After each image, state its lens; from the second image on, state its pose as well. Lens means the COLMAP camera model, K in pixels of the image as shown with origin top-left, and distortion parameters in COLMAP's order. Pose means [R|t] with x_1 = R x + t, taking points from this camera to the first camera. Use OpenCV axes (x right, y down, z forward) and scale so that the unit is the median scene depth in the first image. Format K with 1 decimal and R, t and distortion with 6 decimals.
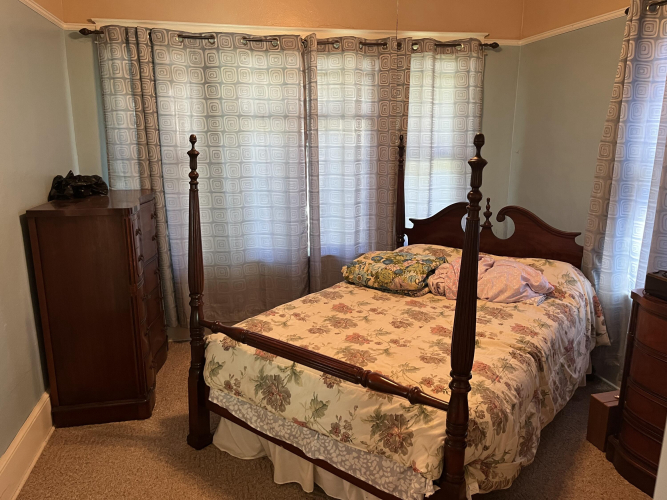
lens RADIAL K [[506.7, 0, 333.5], [0, 506.7, 250.0], [0, 0, 1]] dist [0.064632, -0.079263]
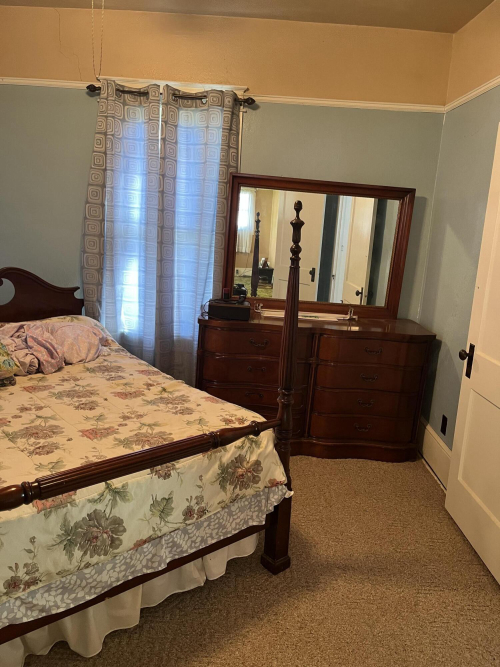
lens RADIAL K [[506.7, 0, 250.0], [0, 506.7, 333.5], [0, 0, 1]] dist [0.064632, -0.079263]
pose [[0.203755, -0.195110, 0.959383, -0.708770], [0.148991, 0.974706, 0.166583, -0.089485], [-0.967618, 0.108998, 0.227671, 0.581769]]
